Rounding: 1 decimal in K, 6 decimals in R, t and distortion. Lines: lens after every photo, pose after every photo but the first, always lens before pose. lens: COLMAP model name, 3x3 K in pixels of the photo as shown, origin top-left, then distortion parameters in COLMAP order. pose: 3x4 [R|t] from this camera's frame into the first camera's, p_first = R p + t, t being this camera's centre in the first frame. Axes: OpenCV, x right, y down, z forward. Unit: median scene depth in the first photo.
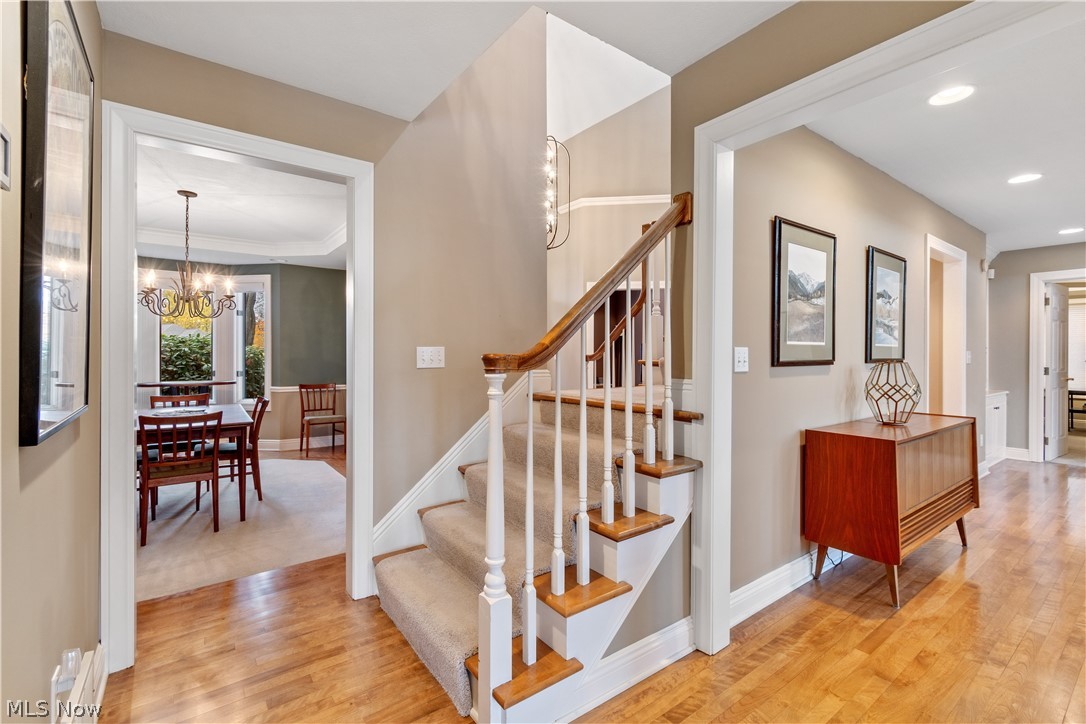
lens RADIAL K [[477.0, 0, 545.3], [0, 477.0, 355.9], [0, 0, 1]] dist [0.003313, -0.001902]
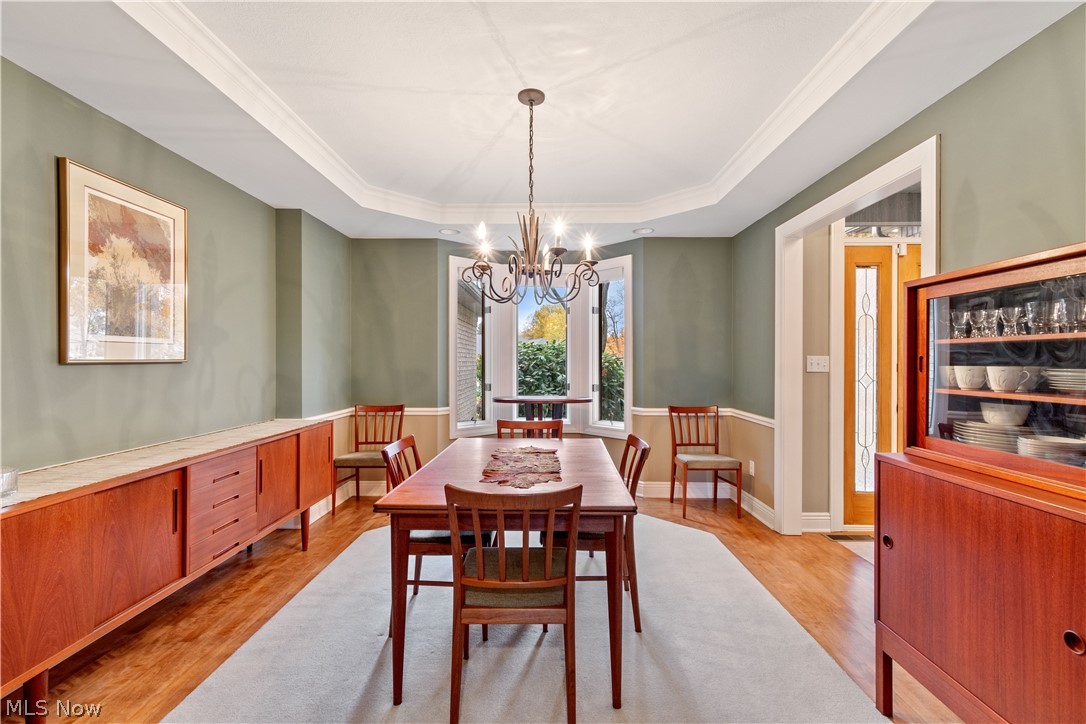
lens RADIAL K [[477.0, 0, 544.2], [0, 477.0, 362.4], [0, 0, 1]] dist [0.003313, -0.001902]
pose [[0.790685, -0.003568, -0.612213, -0.230982], [0.001490, 0.999991, -0.003904, -0.001588], [0.612221, 0.002175, 0.790684, 0.334533]]
